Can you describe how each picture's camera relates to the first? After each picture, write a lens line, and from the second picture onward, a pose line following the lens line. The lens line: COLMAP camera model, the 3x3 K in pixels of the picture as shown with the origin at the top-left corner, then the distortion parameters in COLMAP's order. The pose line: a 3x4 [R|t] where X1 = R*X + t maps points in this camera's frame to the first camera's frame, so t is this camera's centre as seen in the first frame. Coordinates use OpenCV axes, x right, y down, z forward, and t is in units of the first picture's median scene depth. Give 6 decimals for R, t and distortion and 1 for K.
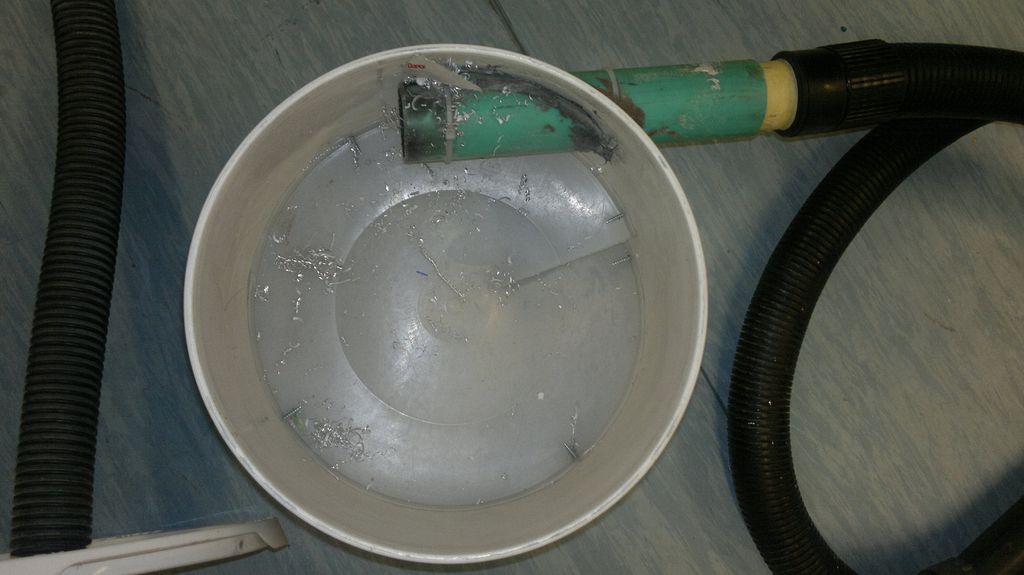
lens RADIAL K [[927.2, 0, 516.1], [0, 927.2, 269.1], [0, 0, 1]] dist [0.062587, -0.143745]
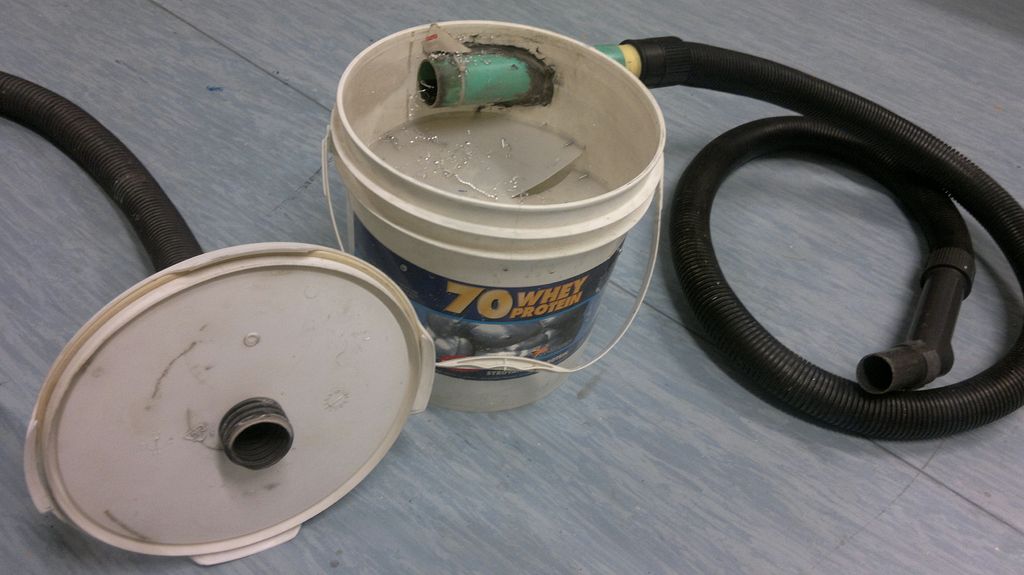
lens RADIAL K [[927.2, 0, 516.1], [0, 927.2, 269.1], [0, 0, 1]] dist [0.062587, -0.143745]
pose [[0.920791, -0.223502, 0.319674, -0.509880], [0.377421, 0.717433, -0.585528, 0.961263], [-0.098478, 0.659801, 0.744960, 0.000063]]
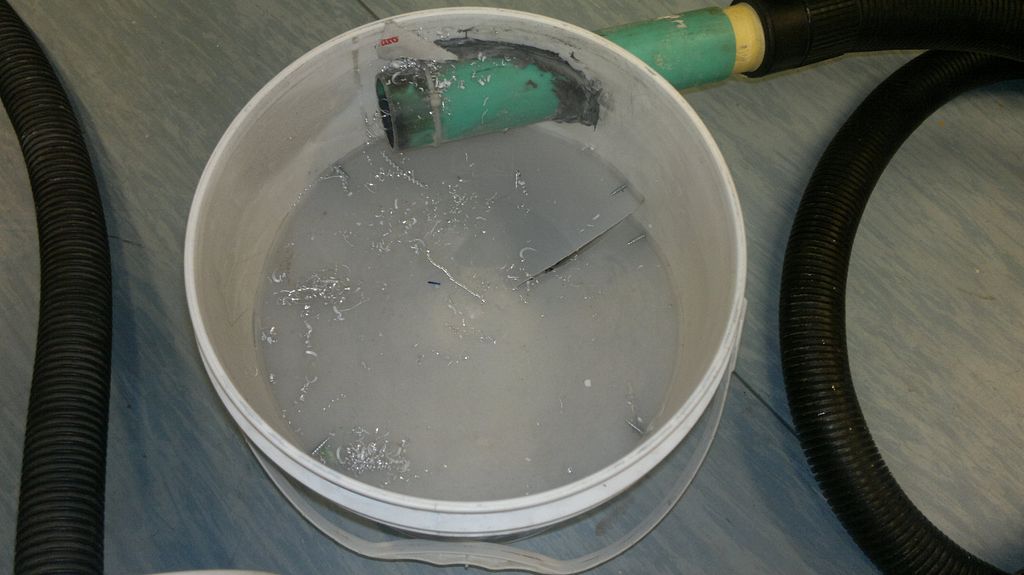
lens RADIAL K [[927.2, 0, 516.1], [0, 927.2, 269.1], [0, 0, 1]] dist [0.062587, -0.143745]
pose [[0.976487, -0.209379, 0.051325, -0.065171], [0.214714, 0.923331, -0.318367, 0.308419], [0.019269, 0.321901, 0.946577, 0.103384]]
